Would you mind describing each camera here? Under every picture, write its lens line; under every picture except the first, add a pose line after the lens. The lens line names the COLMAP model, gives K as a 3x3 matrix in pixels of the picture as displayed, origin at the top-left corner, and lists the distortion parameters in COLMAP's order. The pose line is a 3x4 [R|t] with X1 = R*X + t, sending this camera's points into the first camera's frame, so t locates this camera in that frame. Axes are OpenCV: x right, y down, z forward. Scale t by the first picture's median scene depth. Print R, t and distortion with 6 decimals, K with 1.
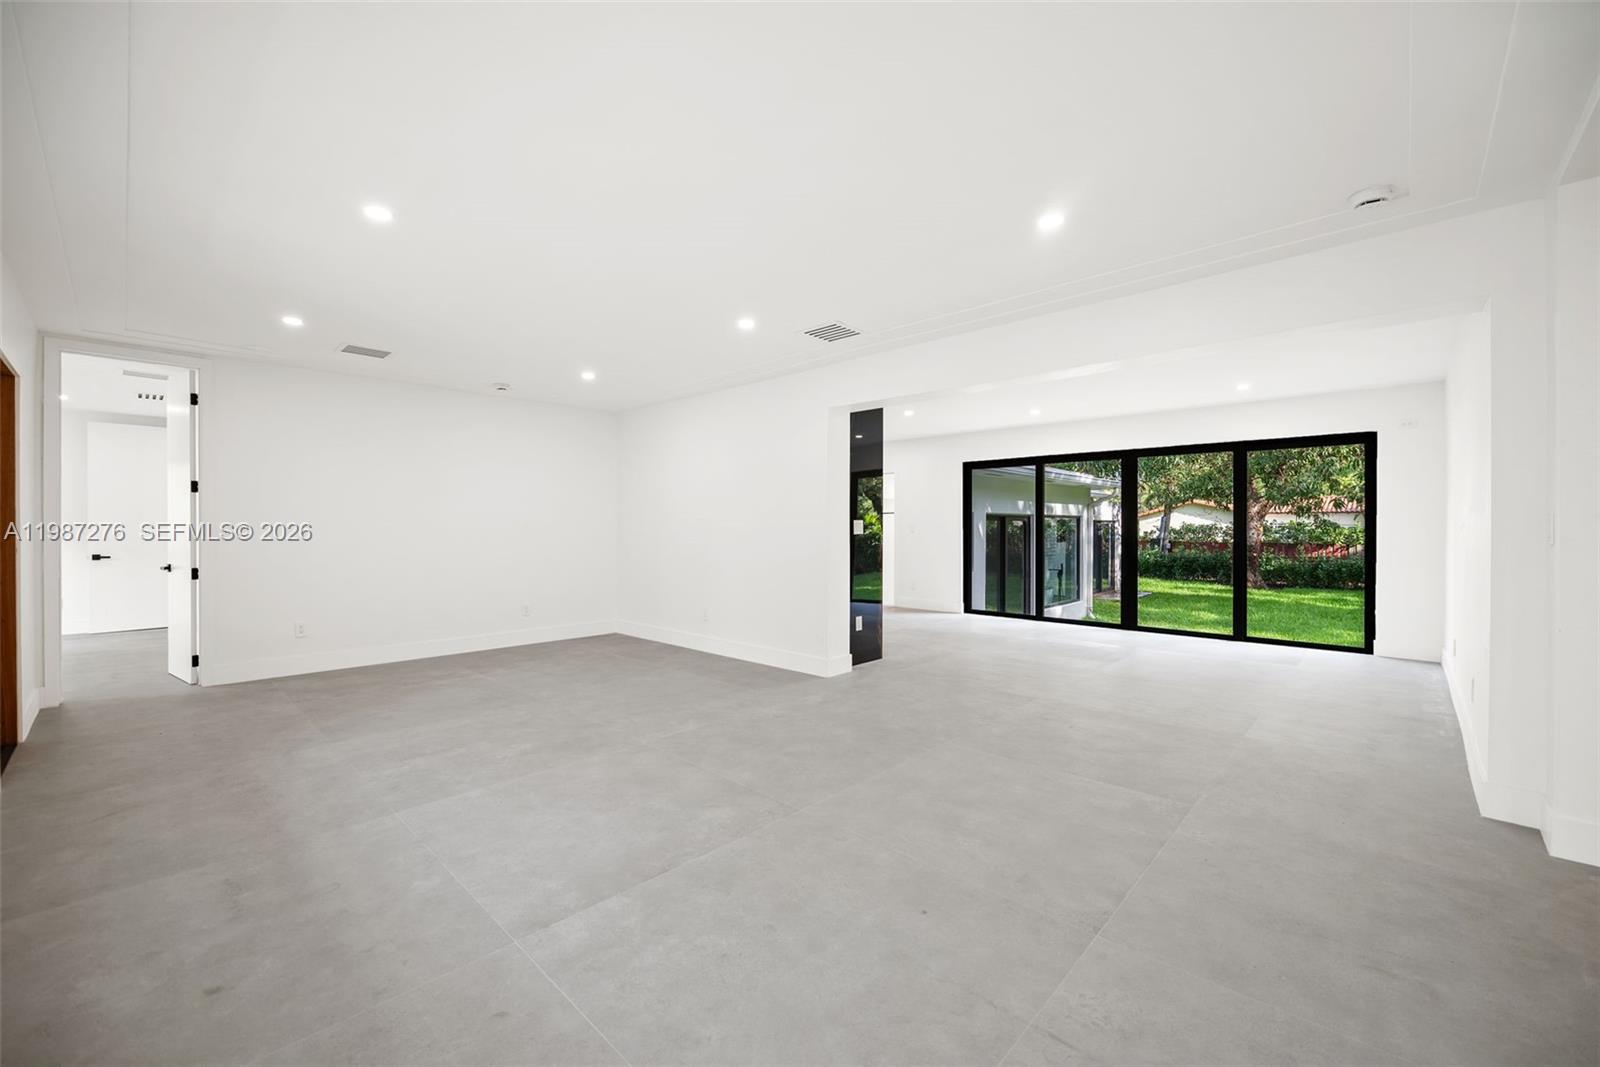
lens RADIAL K [[644.6, 0, 801.1], [0, 644.6, 521.2], [0, 0, 1]] dist [-0.002647, -0.000065]
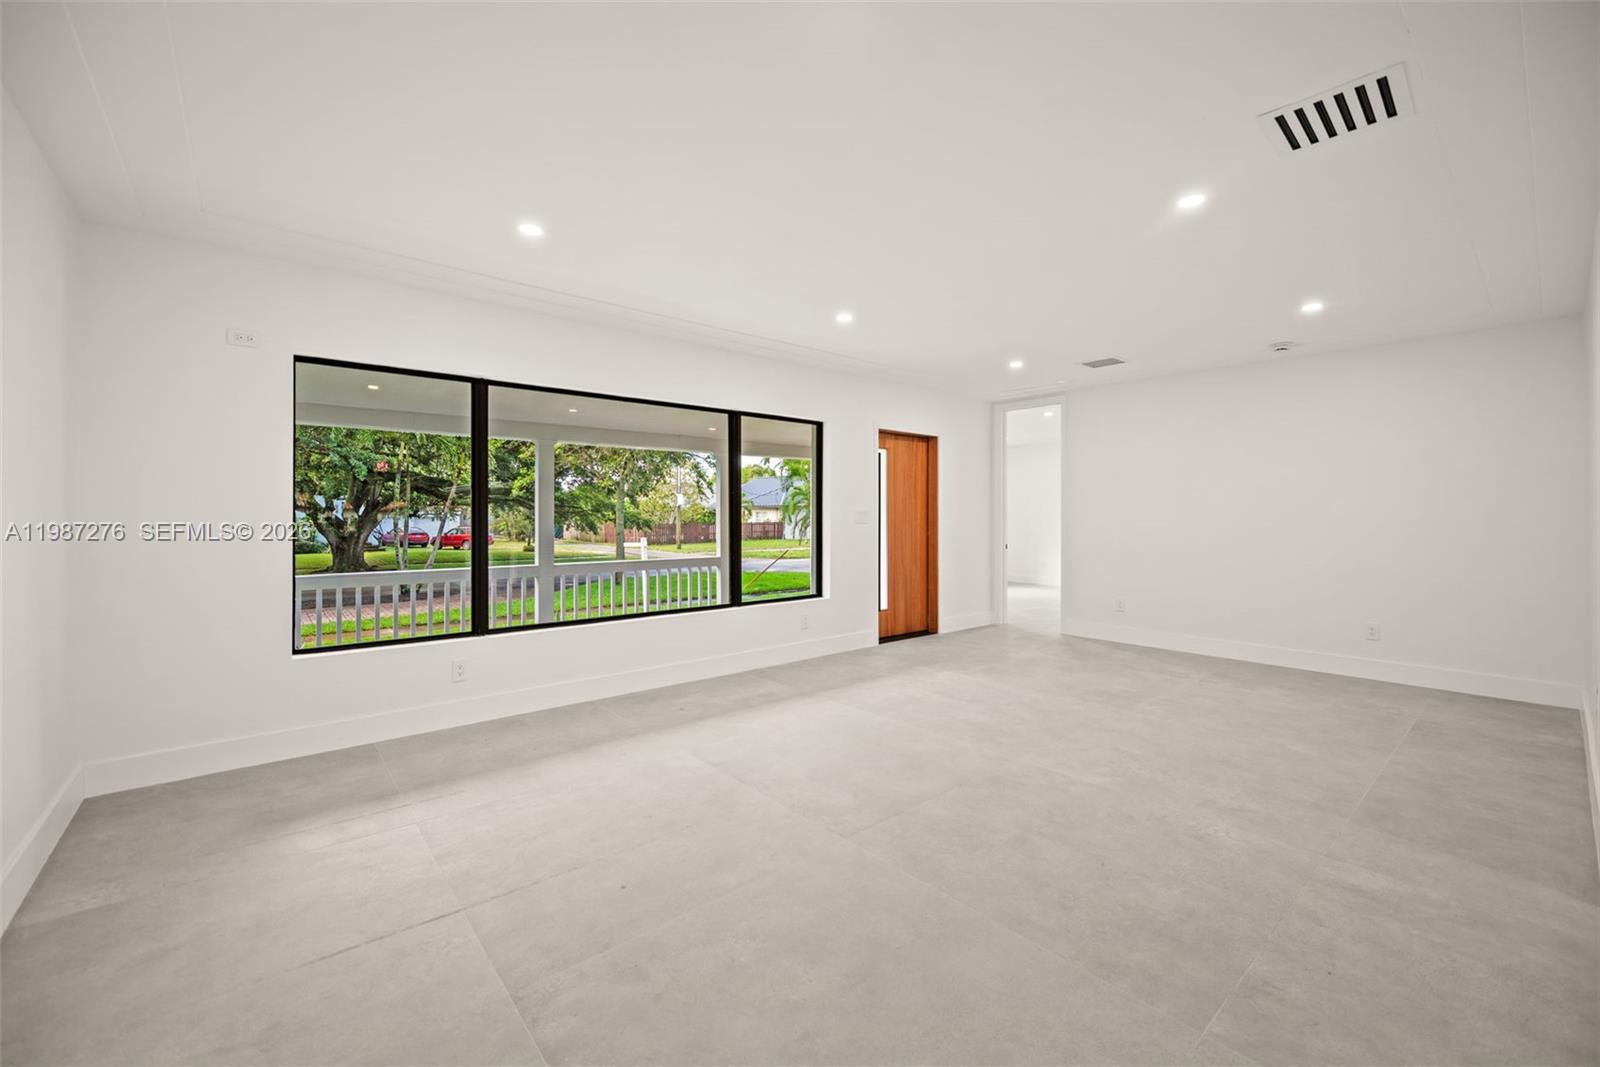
lens RADIAL K [[644.6, 0, 801.1], [0, 644.6, 521.2], [0, 0, 1]] dist [-0.002647, -0.000065]
pose [[-0.109162, 0.011002, -0.993963, 0.616598], [0.007526, 0.999919, 0.010241, -0.001533], [0.993995, -0.006363, -0.109236, 0.721722]]
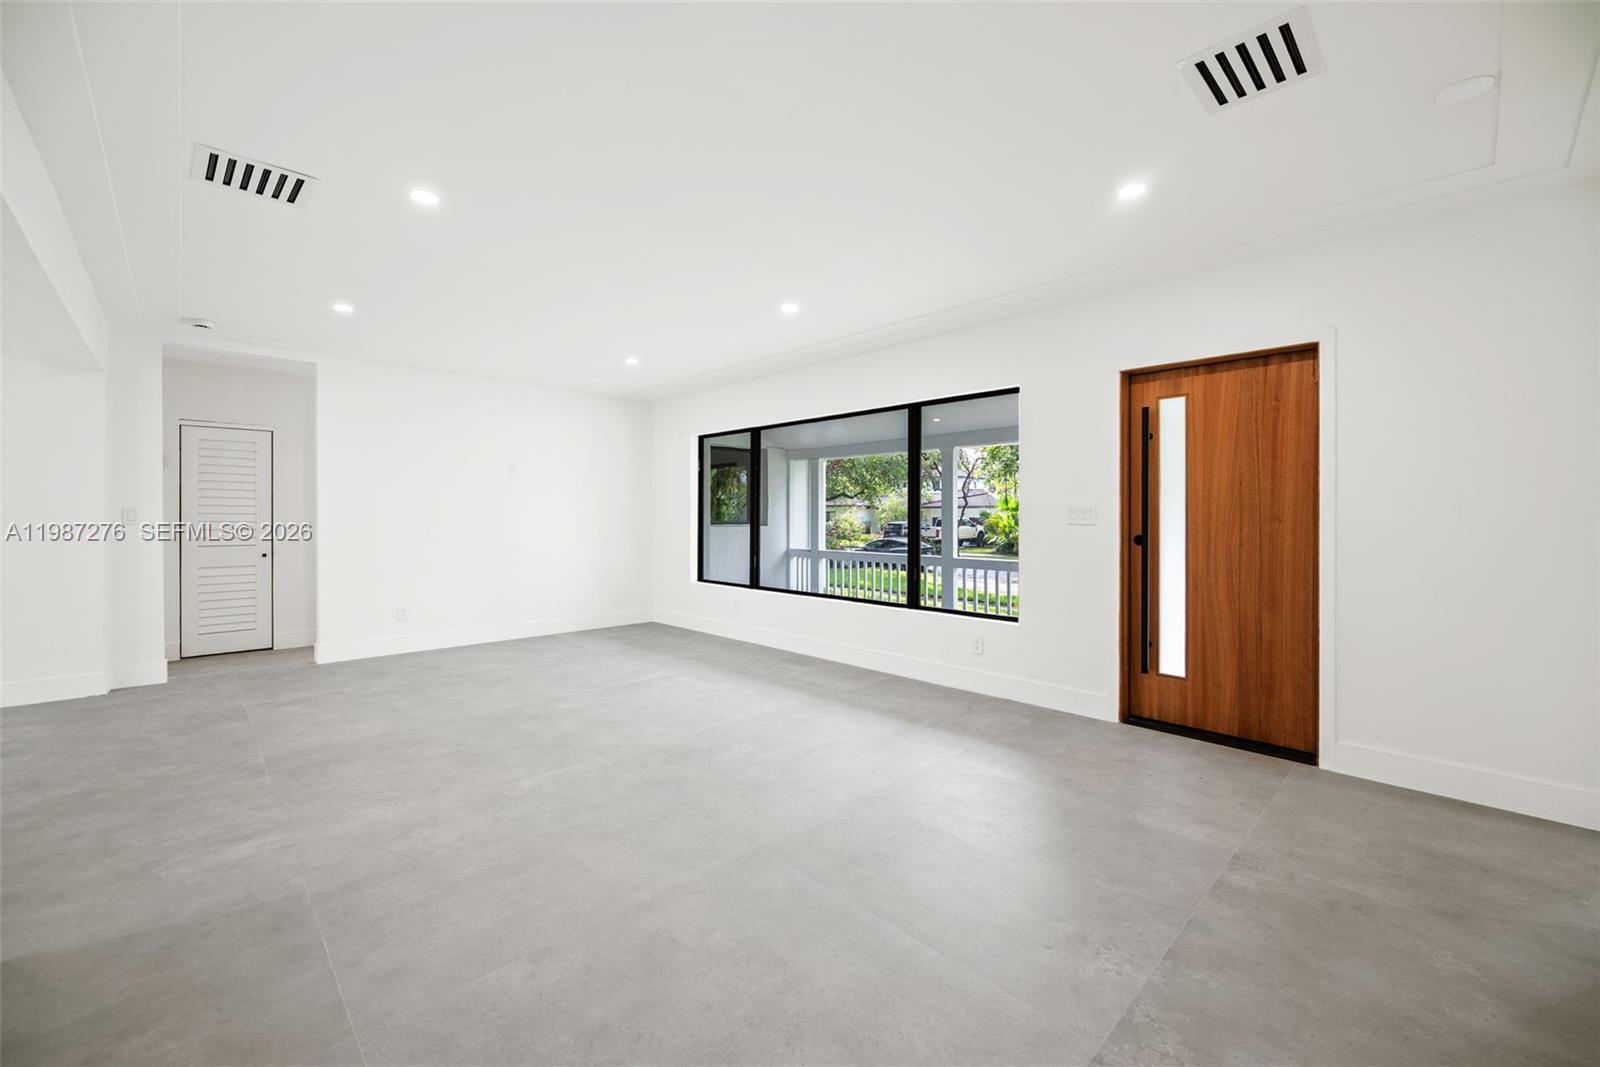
lens RADIAL K [[644.7, 0, 807.7], [0, 644.7, 519.0], [0, 0, 1]] dist [-0.003340, -0.000207]
pose [[-0.999081, 0.001365, 0.042850, -0.516432], [0.001303, 0.999998, -0.001491, 0.012851], [-0.042852, -0.001434, -0.999080, 1.702153]]
